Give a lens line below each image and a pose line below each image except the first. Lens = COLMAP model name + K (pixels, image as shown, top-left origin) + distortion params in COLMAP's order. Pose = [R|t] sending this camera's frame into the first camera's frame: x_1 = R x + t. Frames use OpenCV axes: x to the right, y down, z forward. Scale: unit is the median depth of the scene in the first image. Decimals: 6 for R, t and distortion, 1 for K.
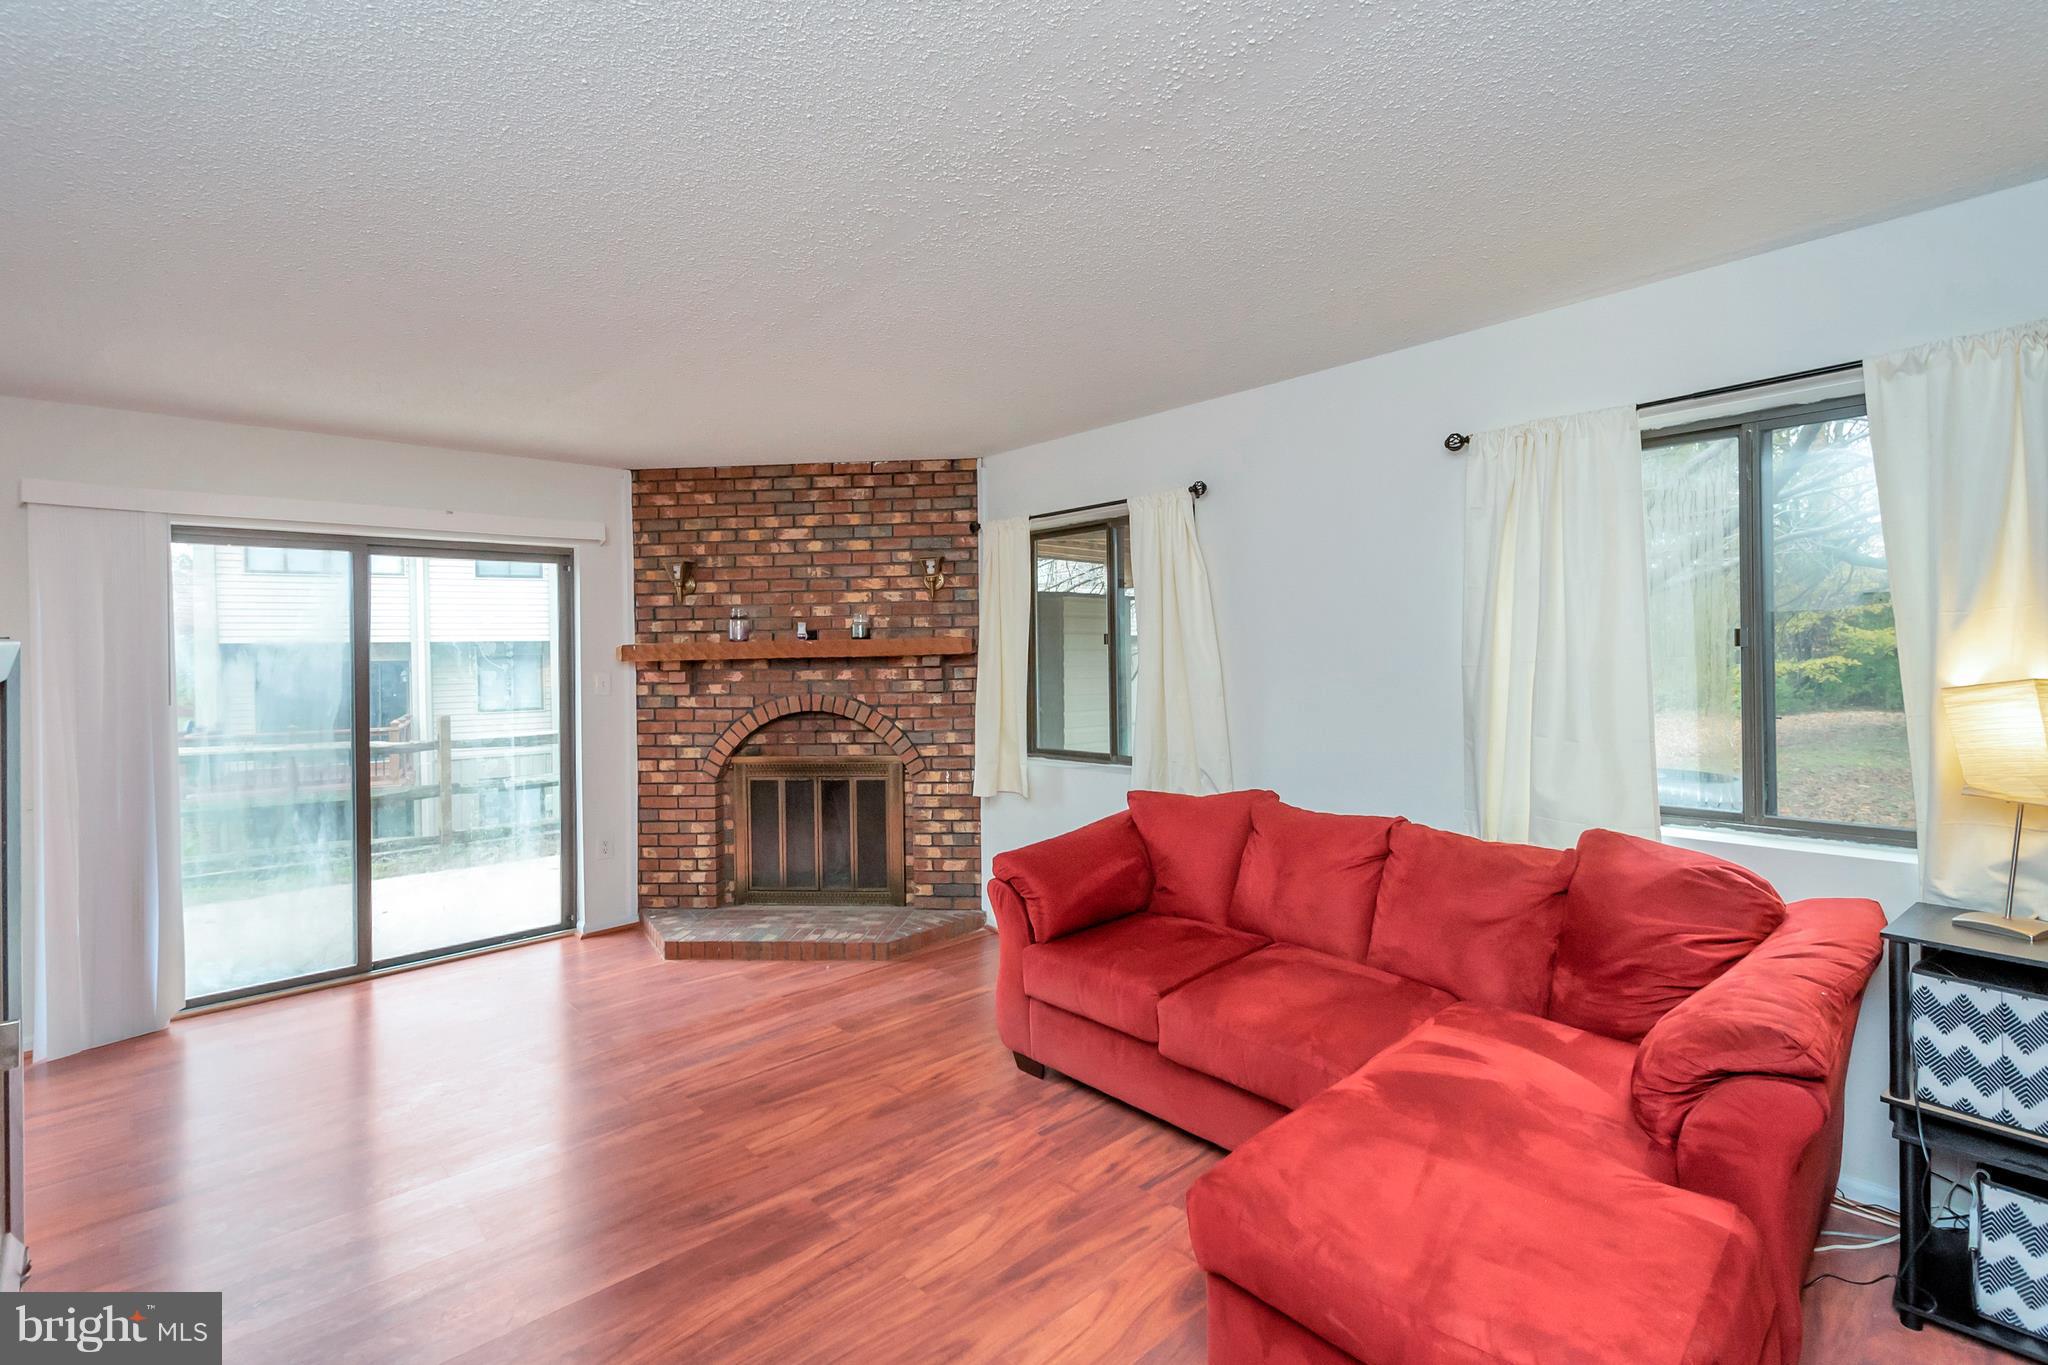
lens RADIAL K [[923.3, 0, 1018.8], [0, 923.3, 693.9], [0, 0, 1]] dist [0.016597, -0.006716]
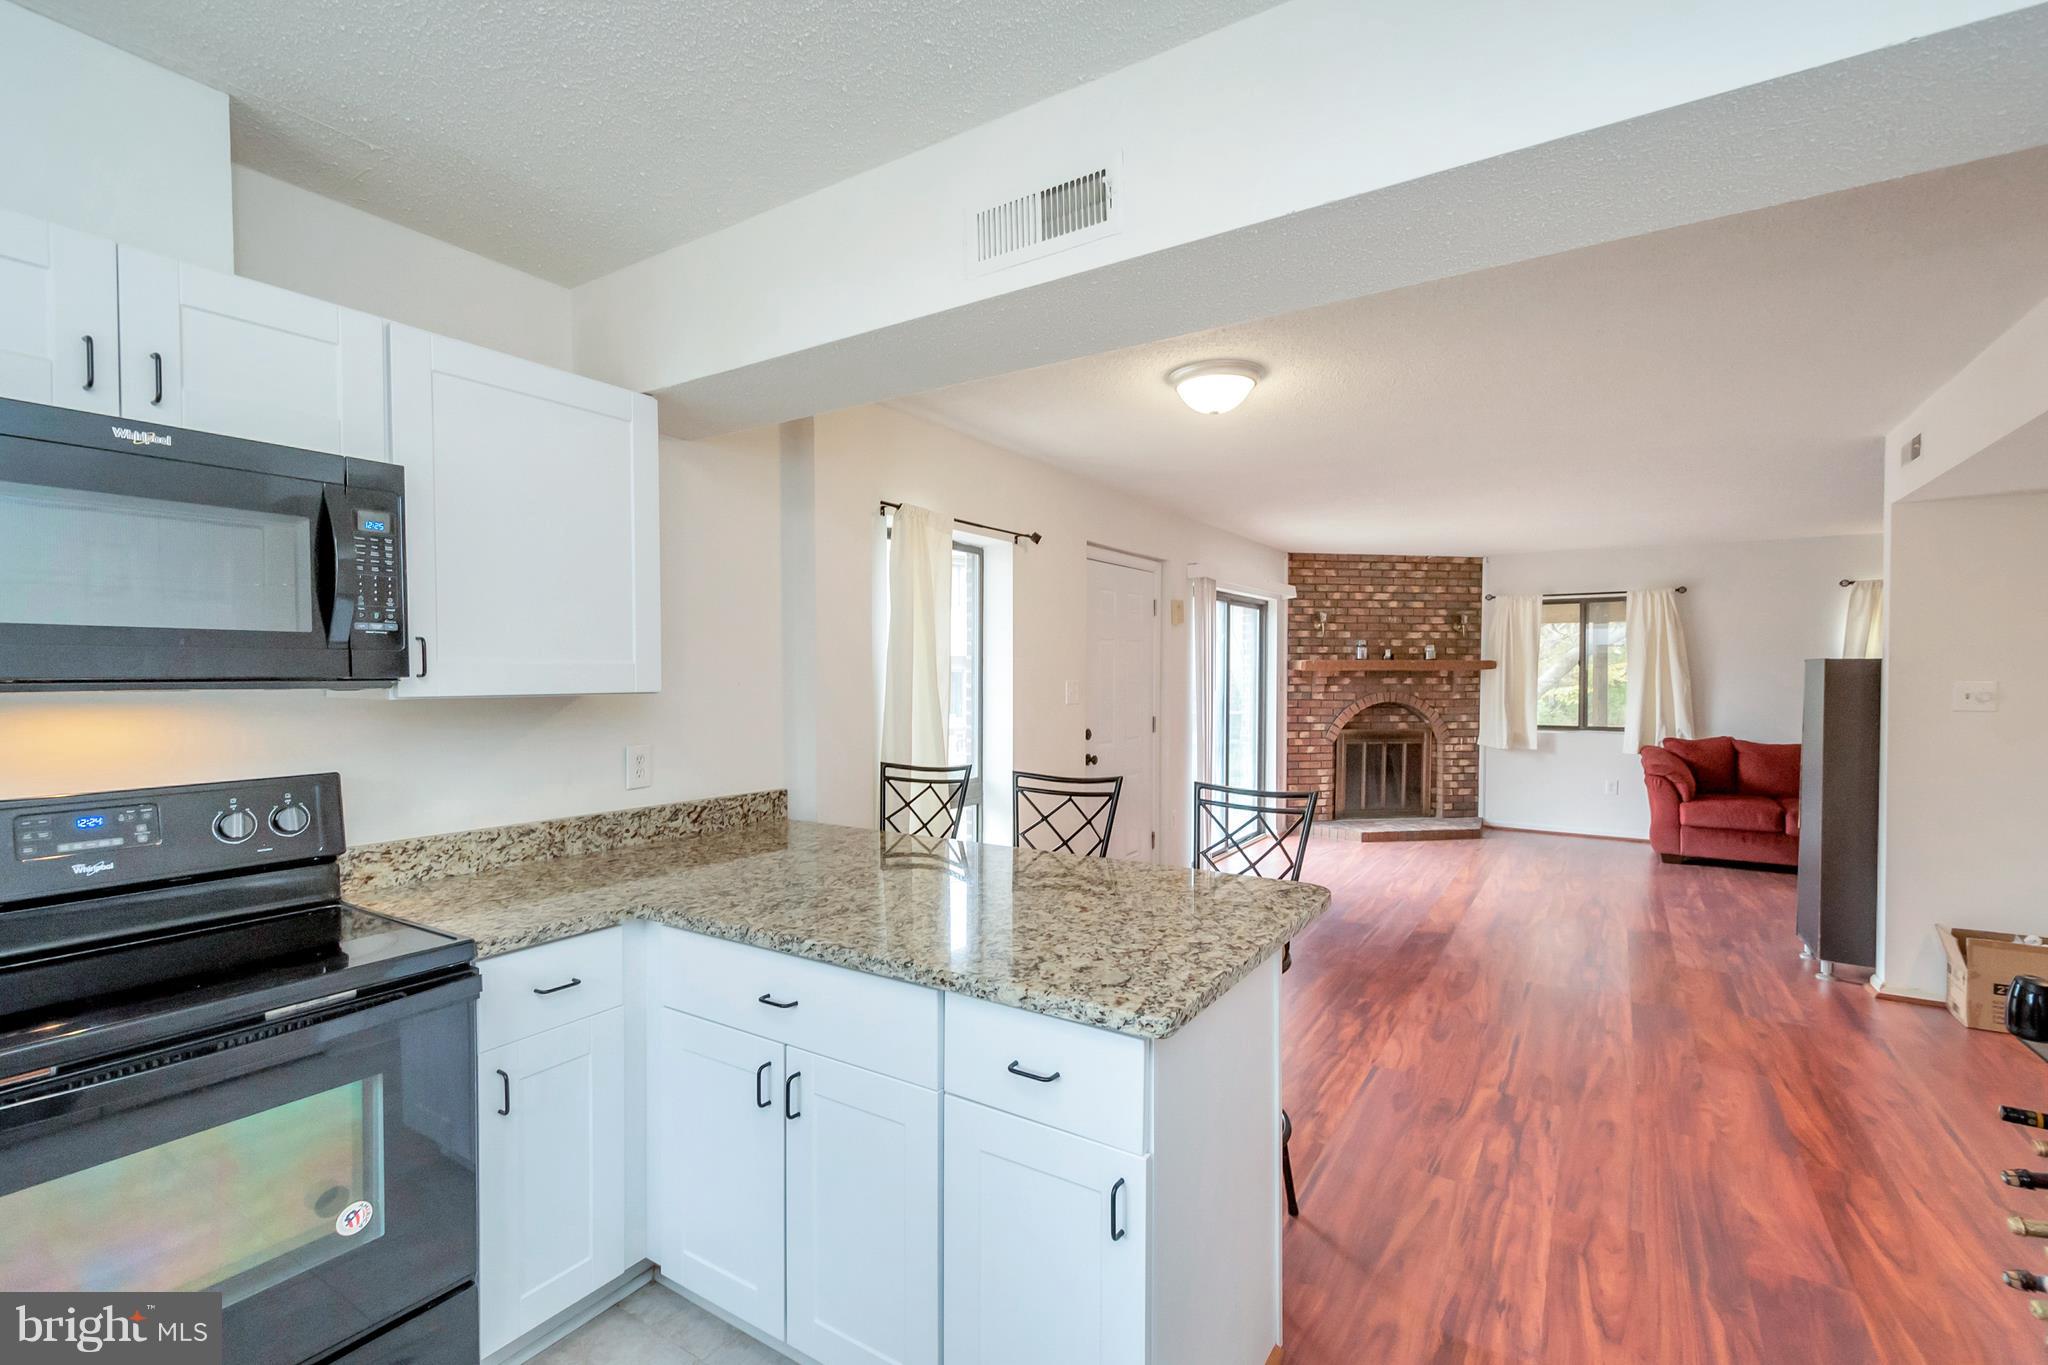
lens RADIAL K [[923.3, 0, 1034.2], [0, 923.3, 730.1], [0, 0, 1]] dist [0.016597, -0.006716]
pose [[0.967605, 0.001898, 0.252462, -1.278109], [-0.007399, 0.999755, 0.020843, 0.039157], [-0.252360, -0.022036, 0.967382, -0.471440]]
